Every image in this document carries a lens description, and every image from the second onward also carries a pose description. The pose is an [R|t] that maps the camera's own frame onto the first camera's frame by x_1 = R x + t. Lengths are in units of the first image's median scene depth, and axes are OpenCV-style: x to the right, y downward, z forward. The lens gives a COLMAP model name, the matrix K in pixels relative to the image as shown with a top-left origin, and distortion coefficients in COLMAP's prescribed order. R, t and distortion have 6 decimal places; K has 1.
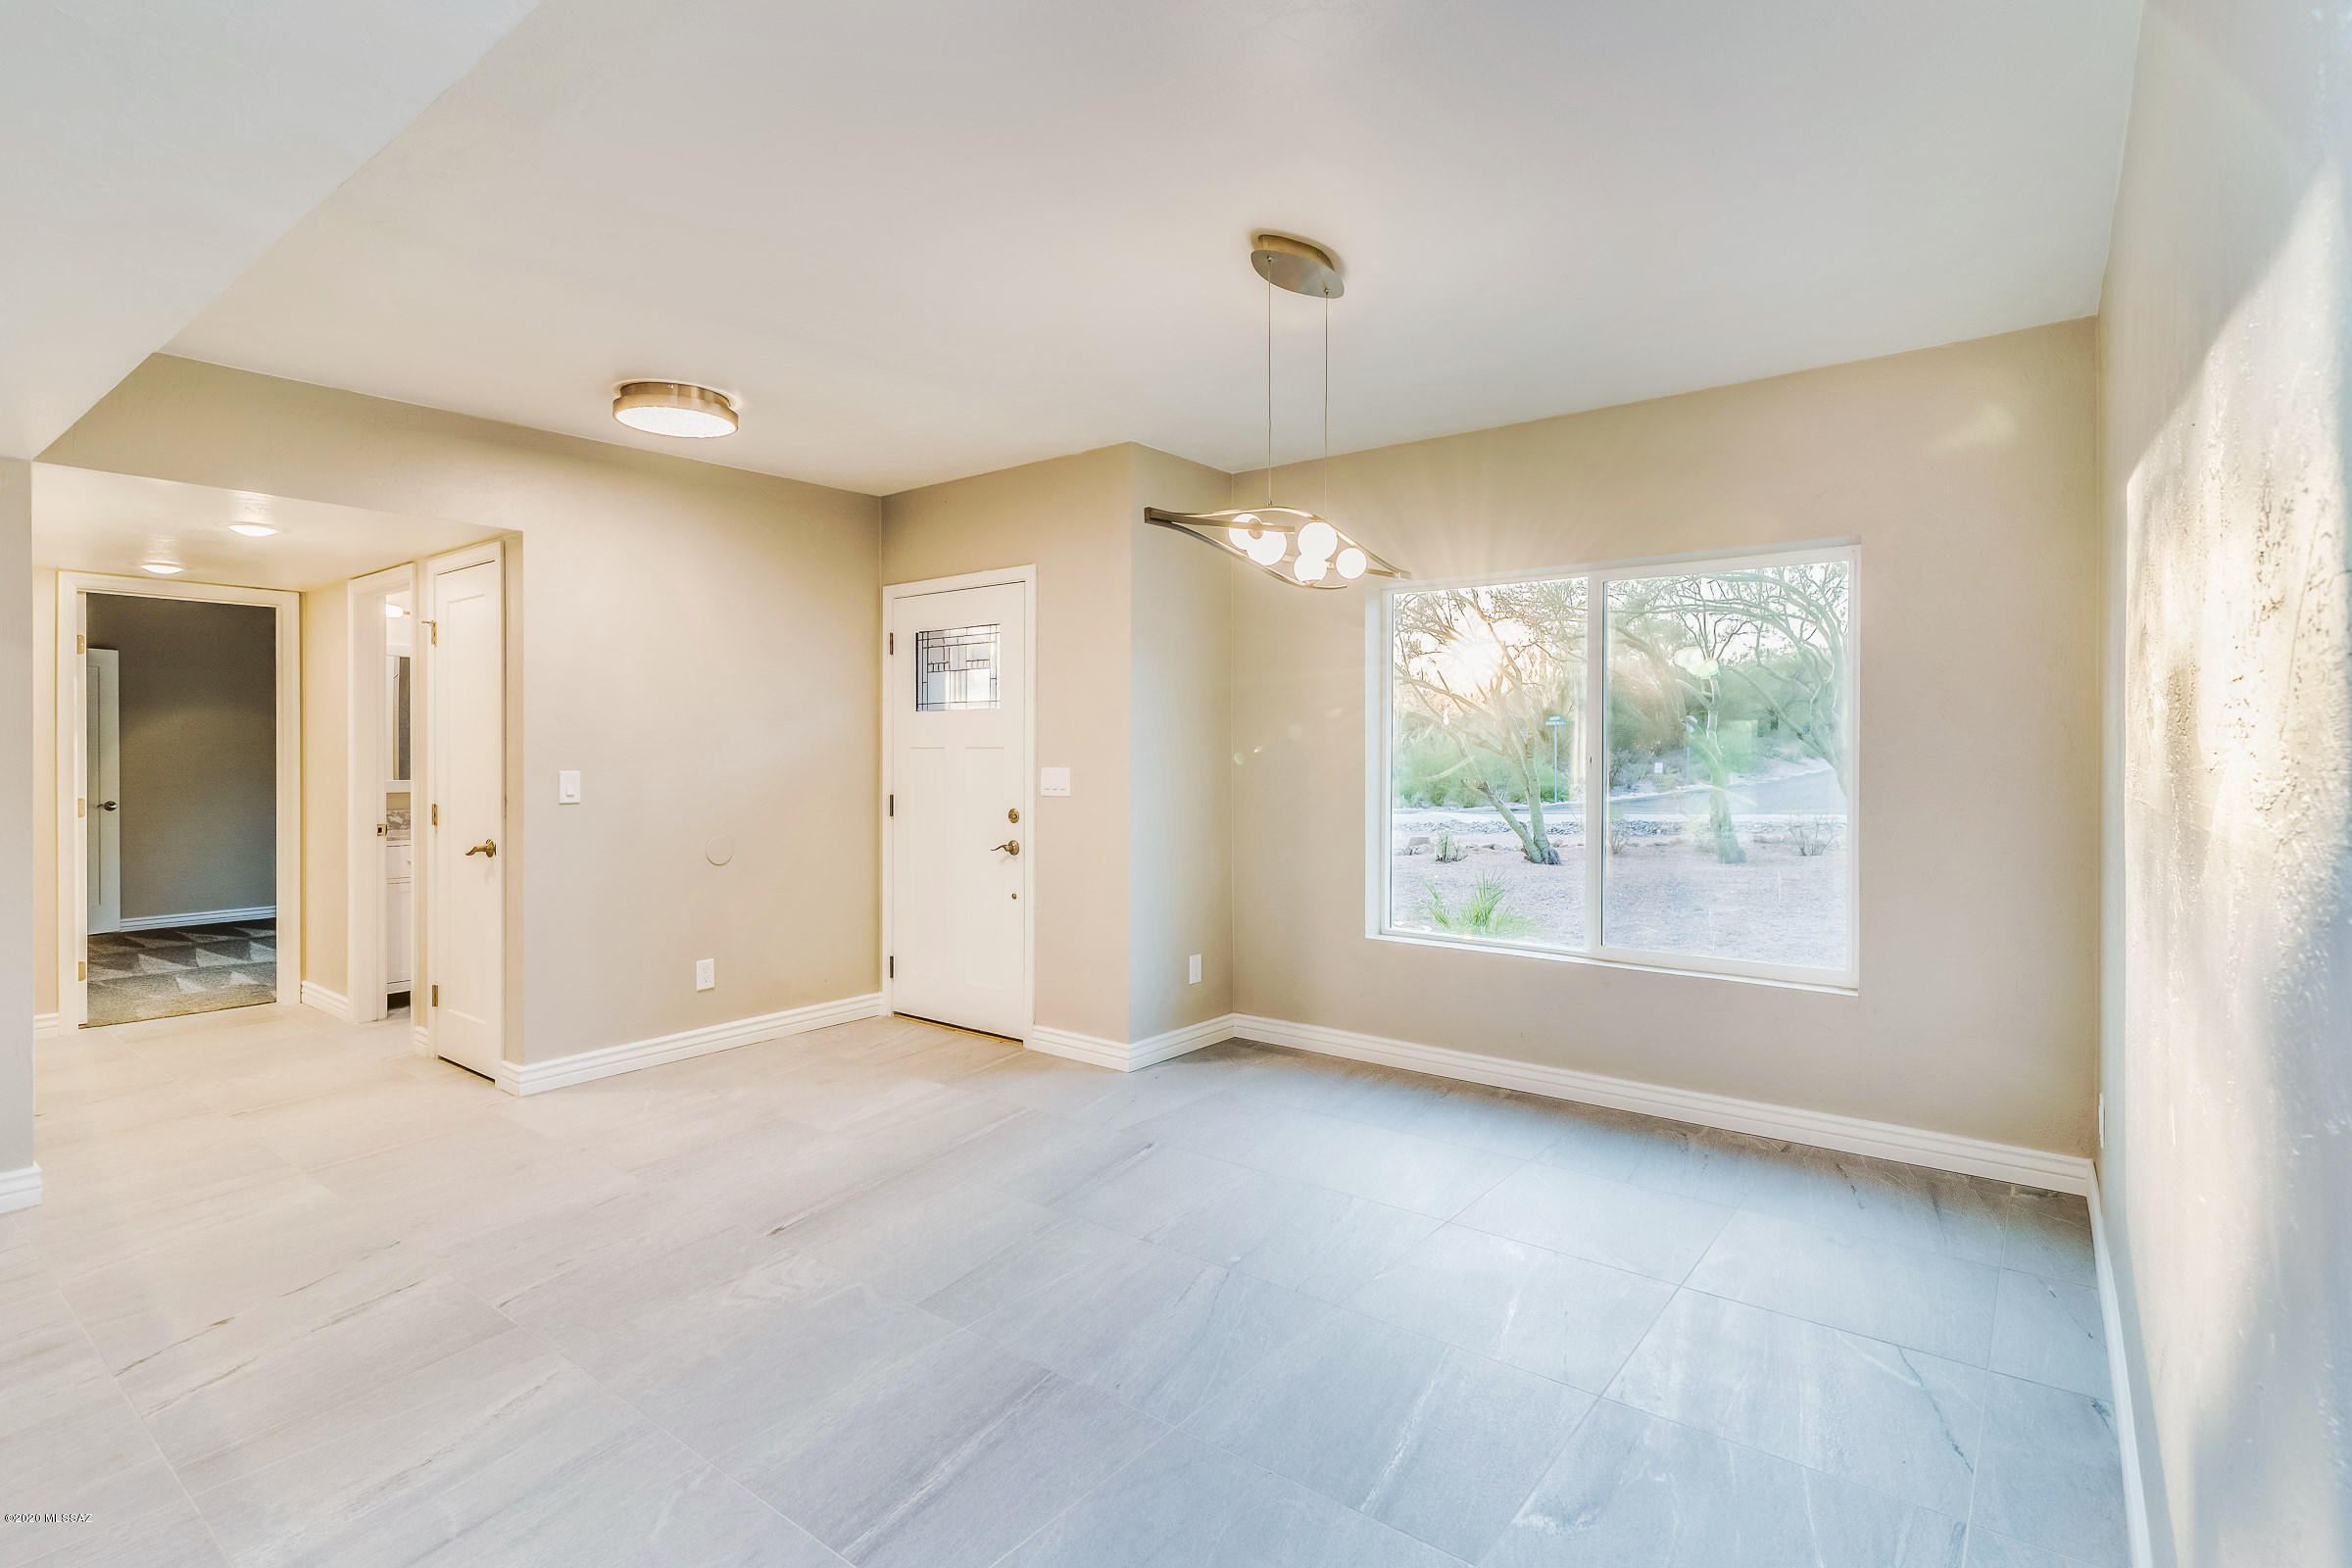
lens RADIAL K [[1135.1, 0, 1171.7], [0, 1135.1, 752.0], [0, 0, 1]] dist [0.007840, -0.004495]
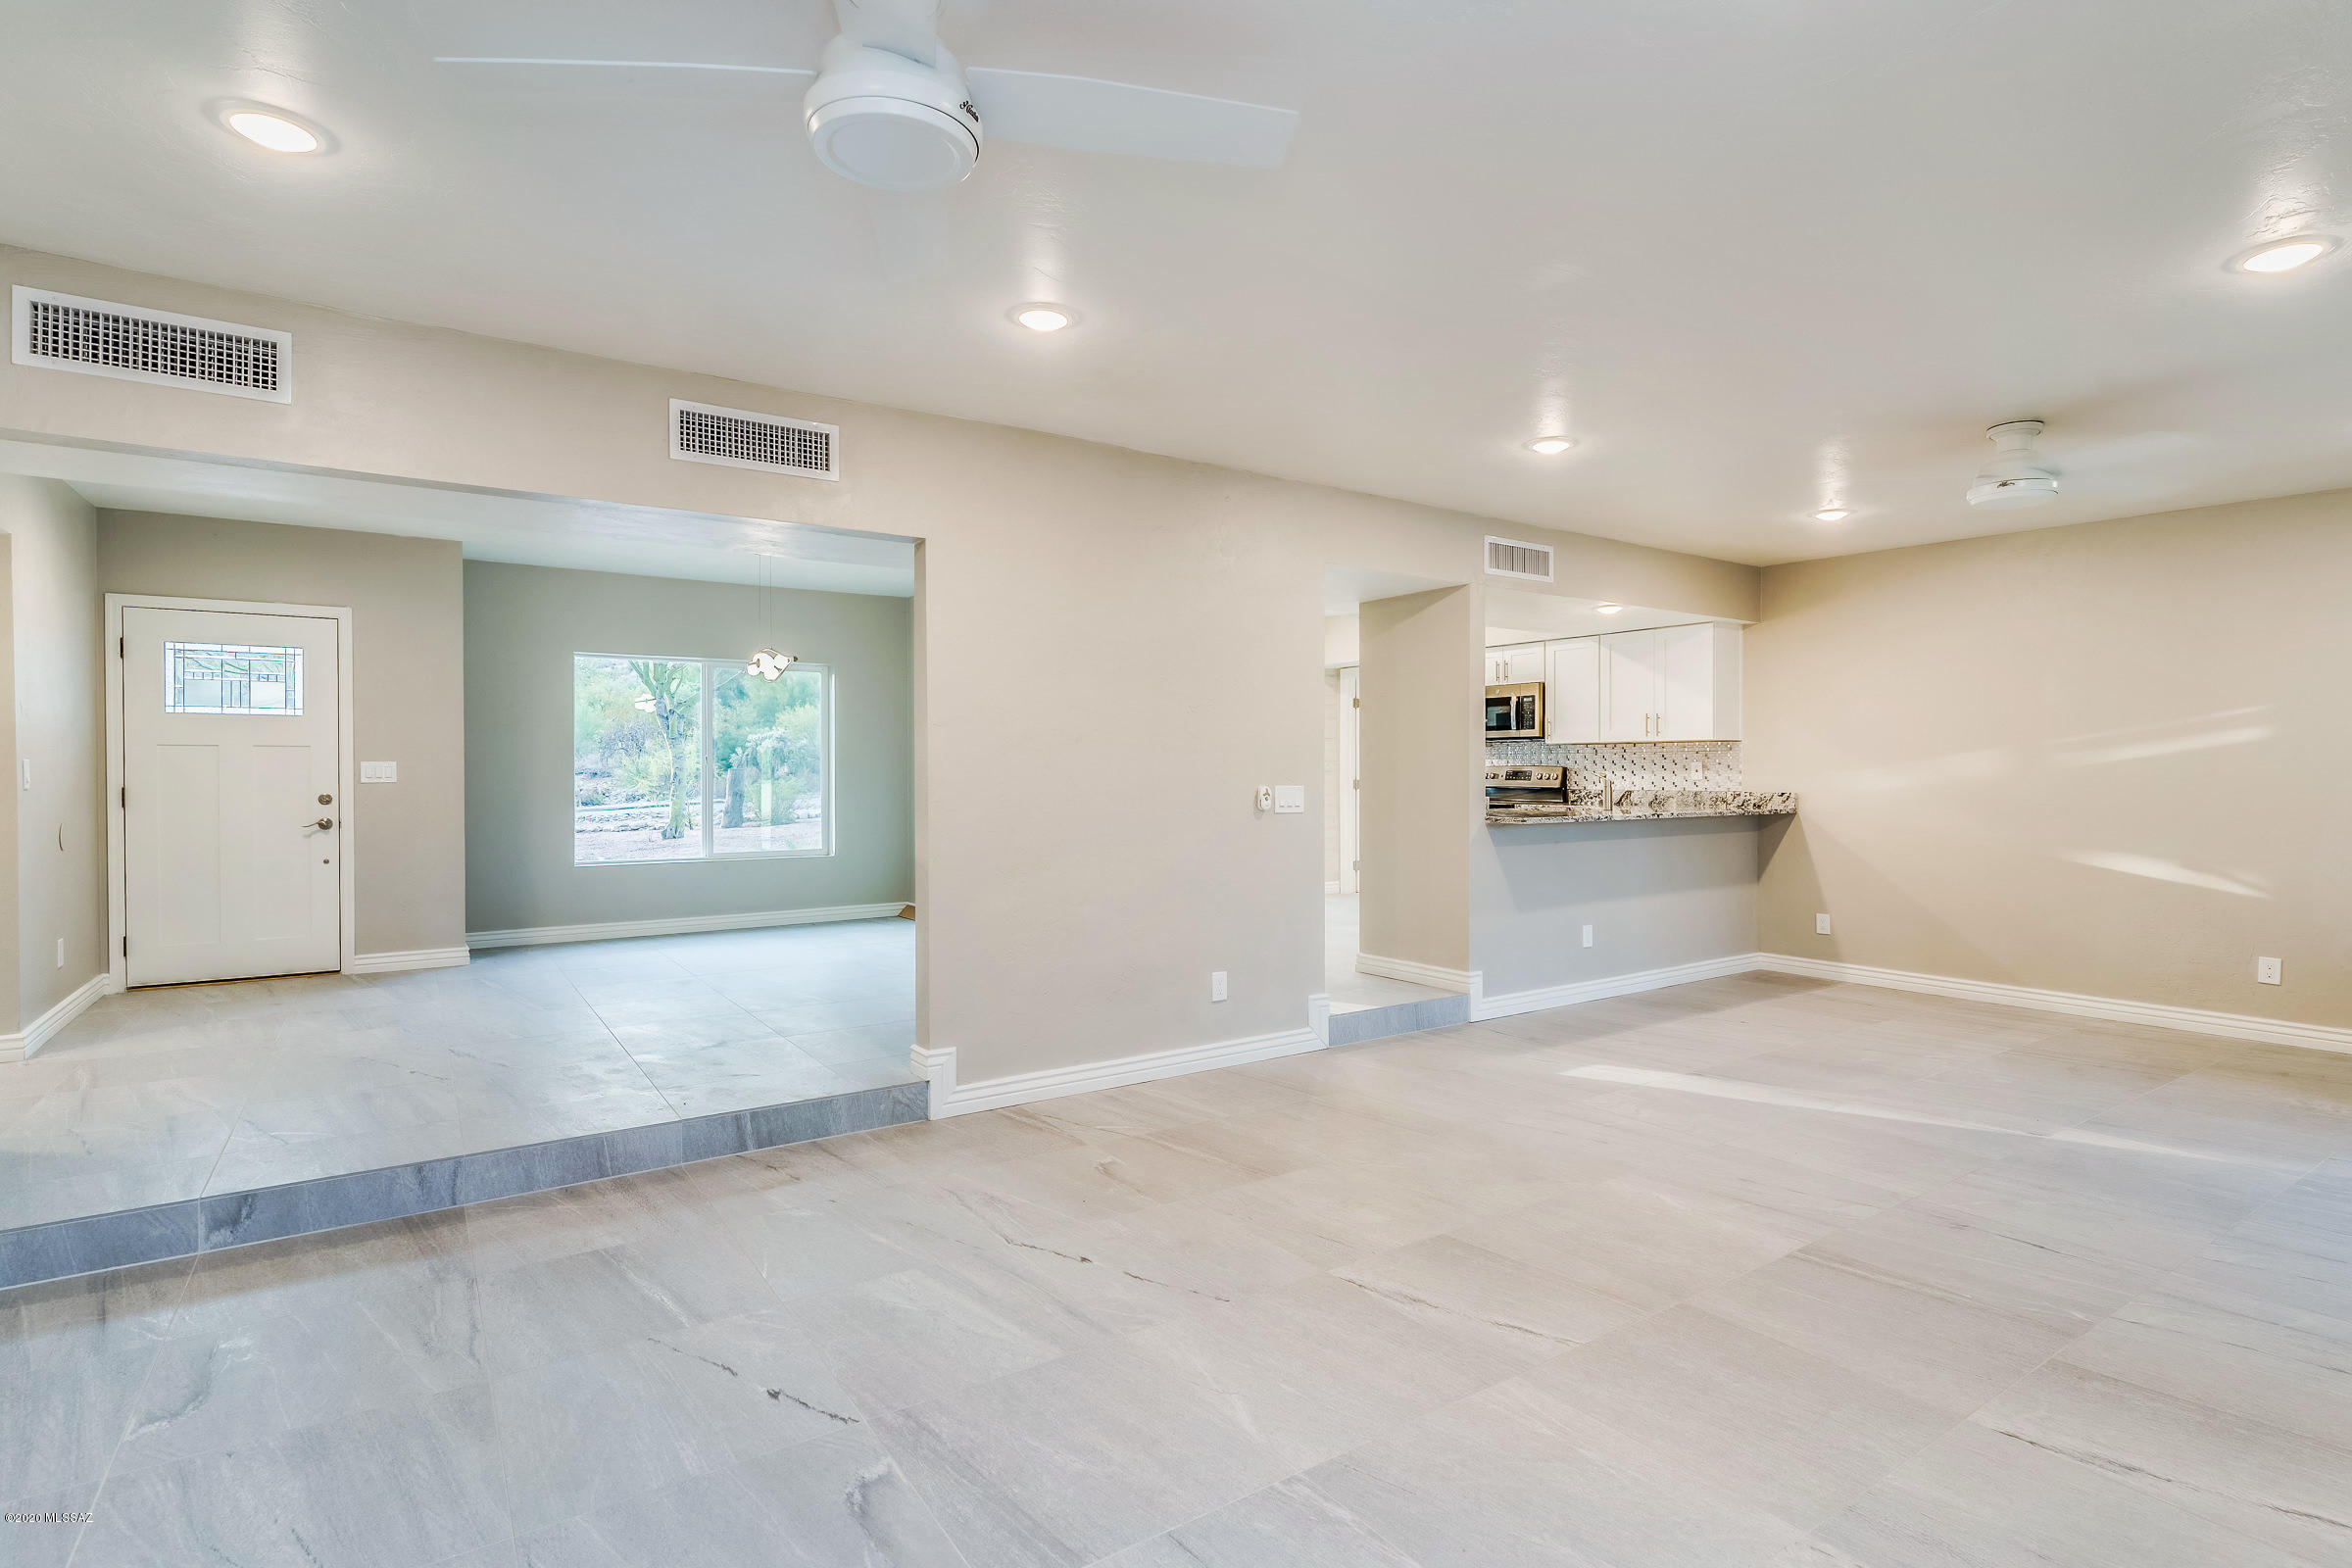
lens RADIAL K [[1135.1, 0, 1154.1], [0, 1135.1, 777.9], [0, 0, 1]] dist [0.007840, -0.004495]
pose [[0.310021, -0.006128, 0.950710, -1.192615], [0.000460, 0.999980, 0.006295, 0.026920], [-0.950729, -0.001514, 0.310018, -0.329119]]
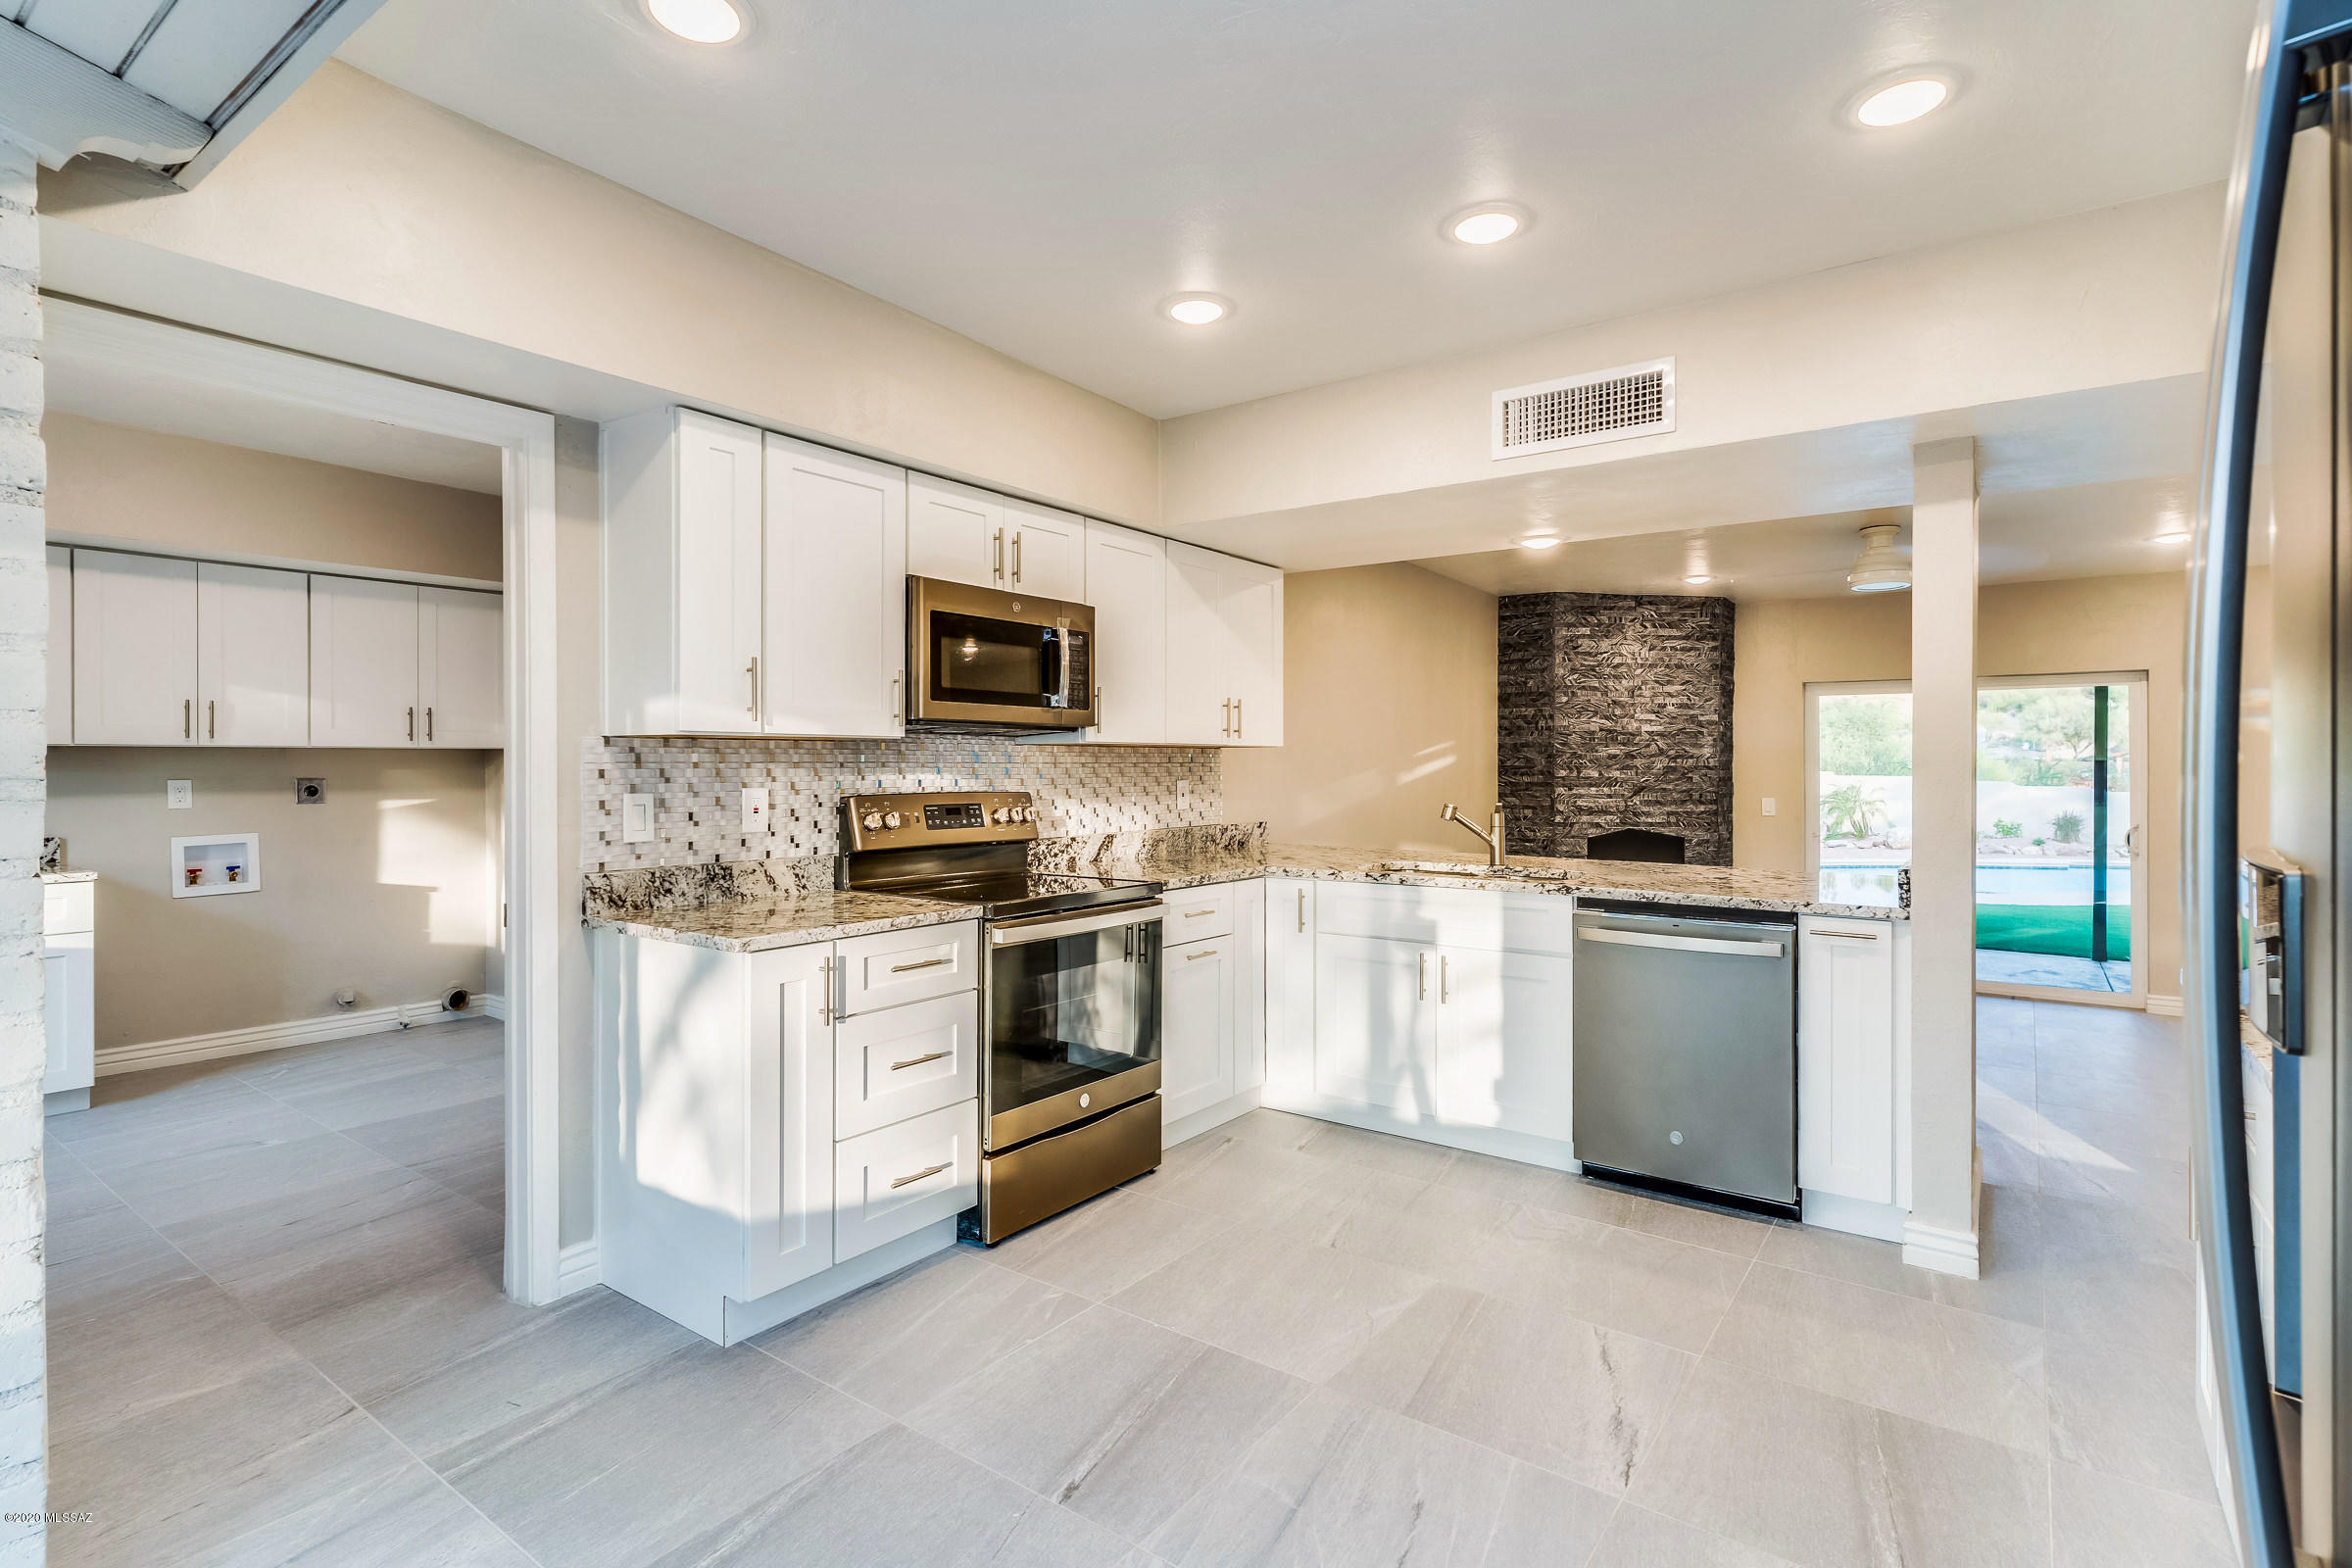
lens RADIAL K [[1168.6, 0, 1201.4], [0, 1168.6, 763.1], [0, 0, 1]] dist [-0.003421, 0.004544]
pose [[-0.998207, -0.002433, -0.059812, 0.758613], [-0.002560, 0.999995, 0.002046, -0.004230], [0.059807, 0.002195, -0.998208, 0.515697]]
